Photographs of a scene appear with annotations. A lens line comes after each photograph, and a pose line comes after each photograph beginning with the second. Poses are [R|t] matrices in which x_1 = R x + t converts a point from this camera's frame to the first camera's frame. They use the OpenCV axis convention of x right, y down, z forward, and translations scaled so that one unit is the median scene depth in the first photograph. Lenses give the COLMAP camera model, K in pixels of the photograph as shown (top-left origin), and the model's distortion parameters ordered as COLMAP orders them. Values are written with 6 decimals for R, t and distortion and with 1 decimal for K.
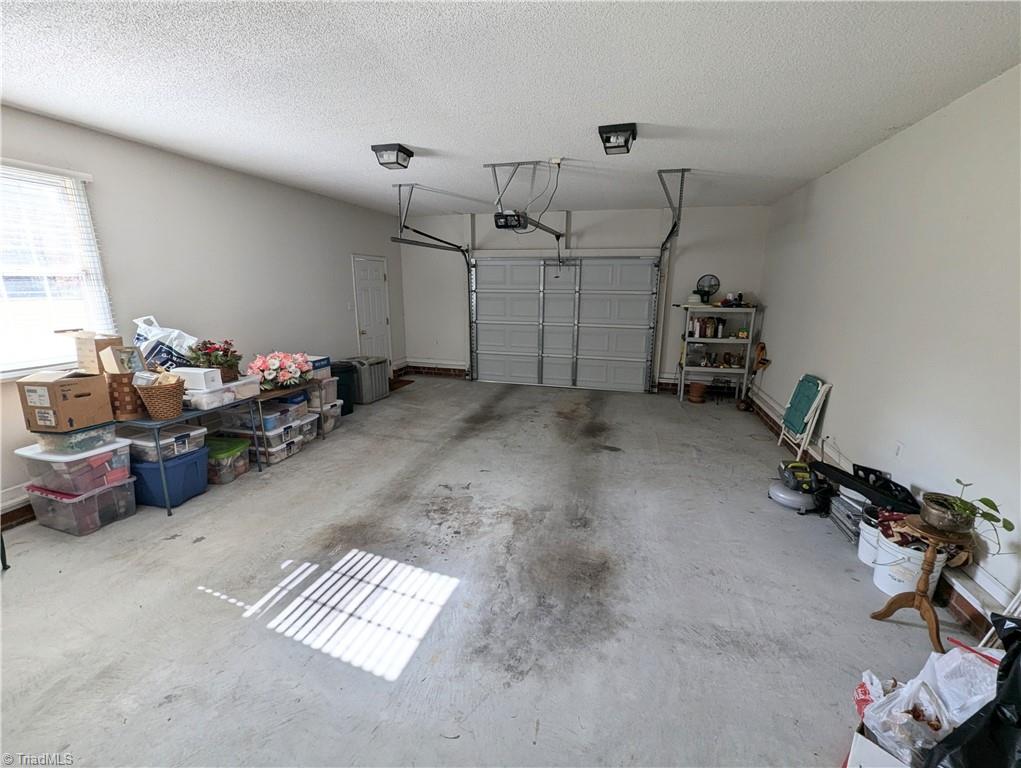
lens RADIAL K [[419.0, 0, 510.5], [0, 419.0, 384.0], [0, 0, 1]] dist [-0.000399, 0.000383]
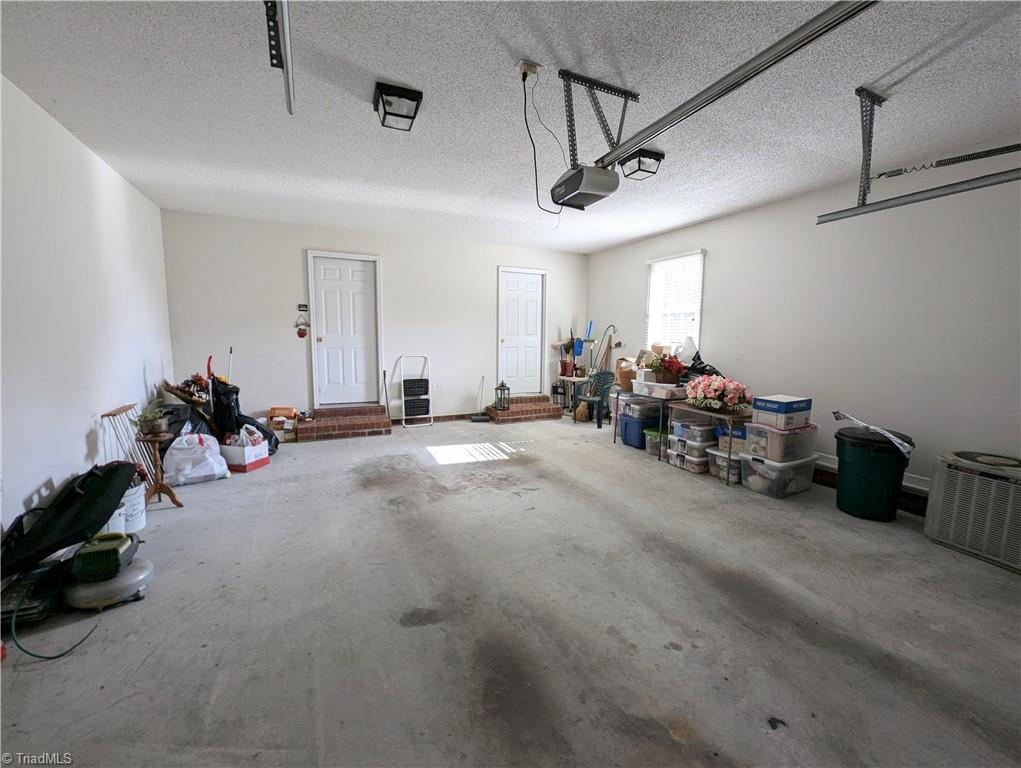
lens RADIAL K [[419.0, 0, 510.5], [0, 419.0, 384.0], [0, 0, 1]] dist [-0.000399, 0.000383]
pose [[-0.753924, 0.061123, -0.654112, 0.555114], [-0.169863, 0.943669, 0.283962, -0.294170], [0.634622, 0.325195, -0.701073, 1.591605]]
